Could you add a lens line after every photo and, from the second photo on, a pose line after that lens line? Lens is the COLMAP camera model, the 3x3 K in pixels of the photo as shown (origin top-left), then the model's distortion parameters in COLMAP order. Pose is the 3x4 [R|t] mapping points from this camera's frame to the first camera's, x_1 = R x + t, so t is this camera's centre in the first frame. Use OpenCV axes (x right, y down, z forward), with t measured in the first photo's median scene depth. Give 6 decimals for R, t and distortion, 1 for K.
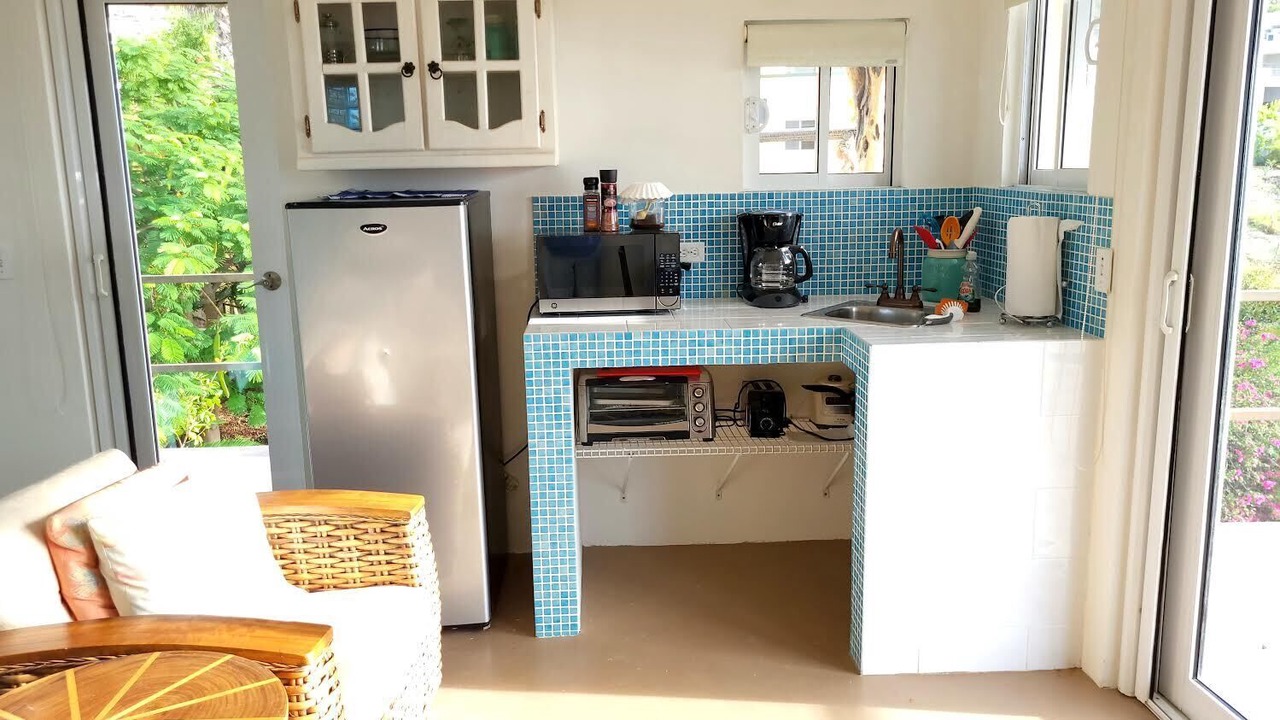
lens RADIAL K [[1018.3, 0, 639.8], [0, 1018.3, 354.6], [0, 0, 1]] dist [0.014695, -0.004429]
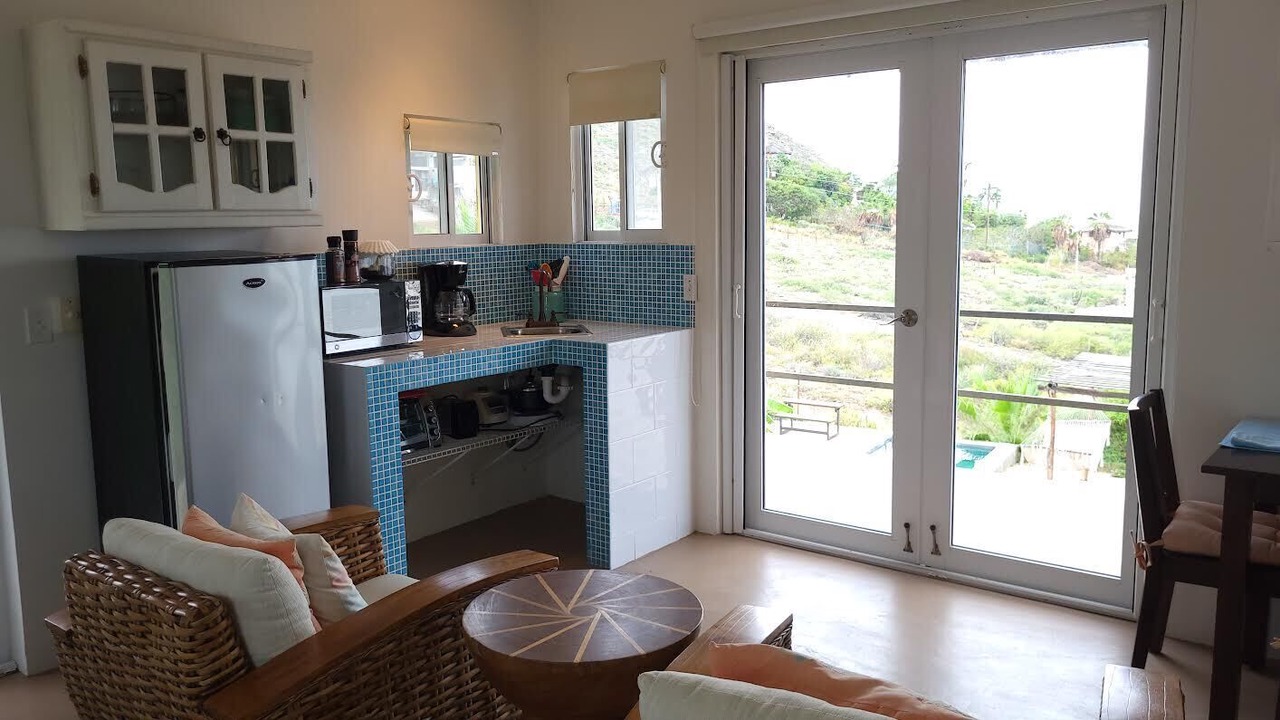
lens RADIAL K [[1018.3, 0, 640.3], [0, 1018.3, 363.9], [0, 0, 1]] dist [0.014695, -0.004429]
pose [[0.610456, -0.100759, 0.785615, -0.794665], [0.149748, 0.988669, 0.010442, 0.010120], [-0.777765, 0.111270, 0.618628, 0.025130]]
